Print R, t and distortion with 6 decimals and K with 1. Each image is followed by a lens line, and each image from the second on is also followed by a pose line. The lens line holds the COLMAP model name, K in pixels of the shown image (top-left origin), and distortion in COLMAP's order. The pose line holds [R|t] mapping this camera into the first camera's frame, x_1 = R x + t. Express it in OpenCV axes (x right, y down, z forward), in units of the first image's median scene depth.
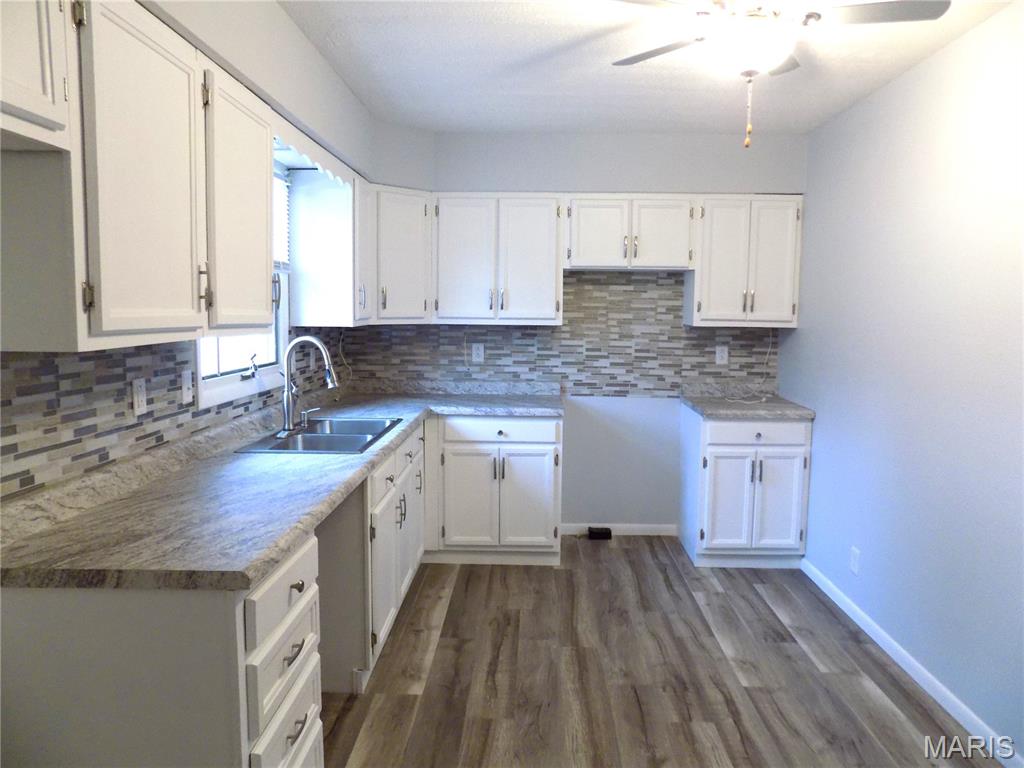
lens RADIAL K [[712.9, 0, 516.5], [0, 712.9, 378.7], [0, 0, 1]] dist [-0.073431, 0.081461]
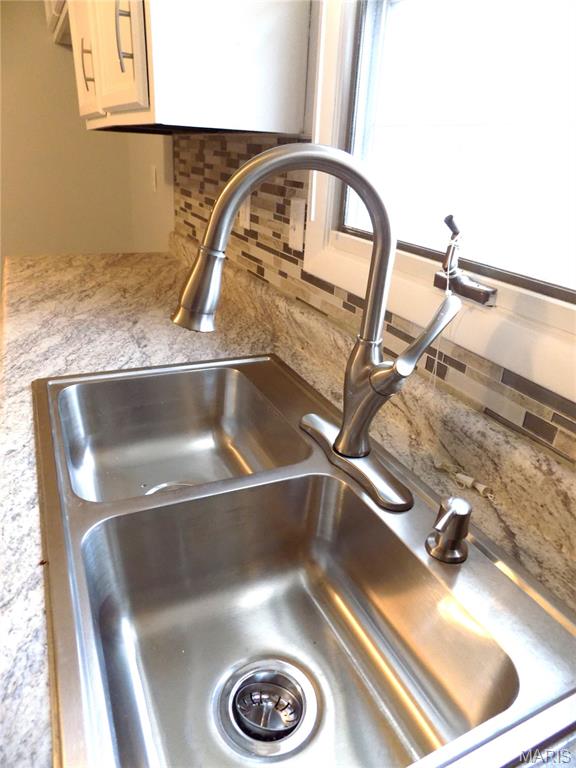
lens RADIAL K [[534.6, 0, 286.5], [0, 534.6, 387.8], [0, 0, 1]] dist [-0.073431, 0.081461]
pose [[-0.893451, 0.138725, -0.427200, -0.188135], [-0.097058, 0.869009, 0.485184, -0.078761], [0.438548, 0.474952, -0.762953, 1.192573]]
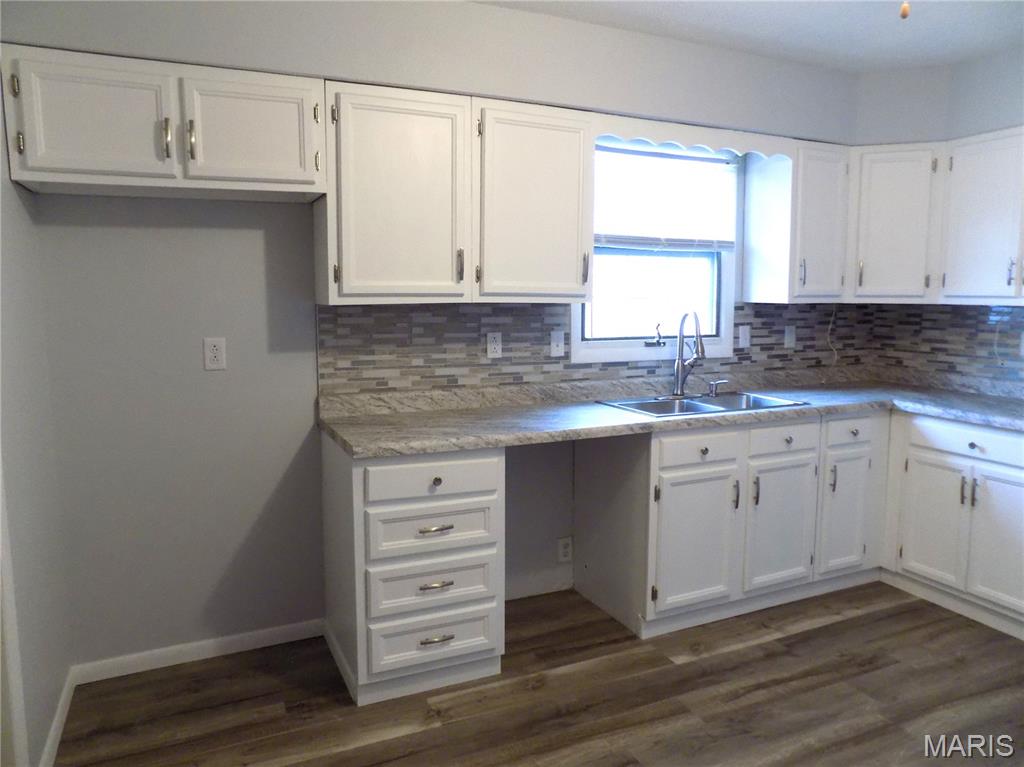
lens RADIAL K [[712.9, 0, 516.5], [0, 712.9, 378.2], [0, 0, 1]] dist [-0.073431, 0.081461]
pose [[0.449886, 0.100619, -0.887400, 0.548035], [-0.086020, 0.993895, 0.069084, -0.008165], [0.888934, 0.045254, 0.455795, 0.281494]]
